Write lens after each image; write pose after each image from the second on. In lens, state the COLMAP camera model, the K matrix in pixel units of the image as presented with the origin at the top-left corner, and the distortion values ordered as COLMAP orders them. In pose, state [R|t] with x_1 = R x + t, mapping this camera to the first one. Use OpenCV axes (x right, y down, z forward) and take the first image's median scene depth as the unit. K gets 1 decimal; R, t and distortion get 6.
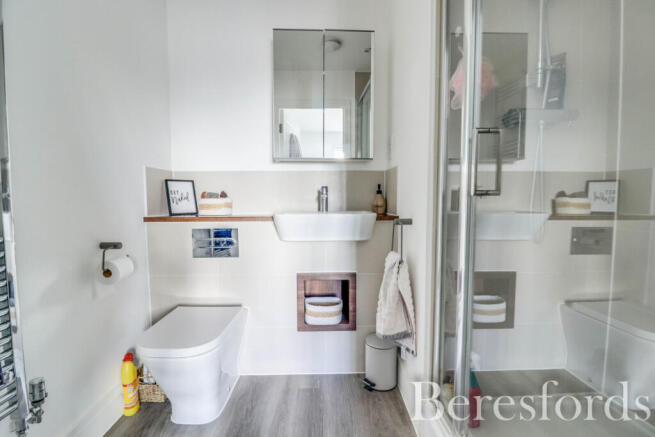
lens RADIAL K [[307.2, 0, 327.5], [0, 307.2, 218.5], [0, 0, 1]] dist [-0.004145, -0.000951]
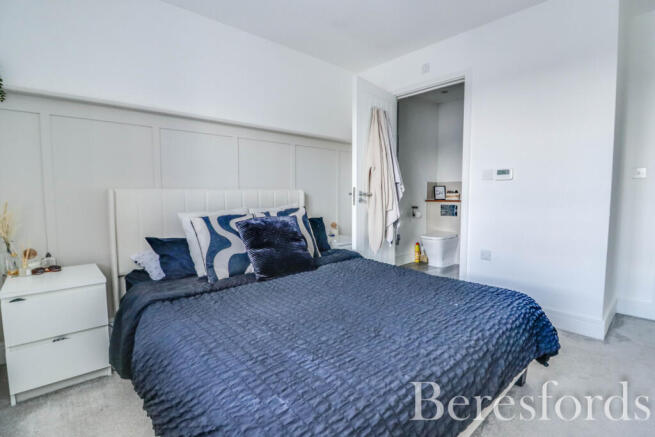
lens RADIAL K [[307.2, 0, 327.5], [0, 307.2, 218.5], [0, 0, 1]] dist [-0.004145, -0.000951]
pose [[0.637625, 0.068905, -0.767259, 1.056306], [-0.056815, 0.997485, 0.042366, 0.103849], [0.768249, 0.016578, 0.639936, -1.571029]]
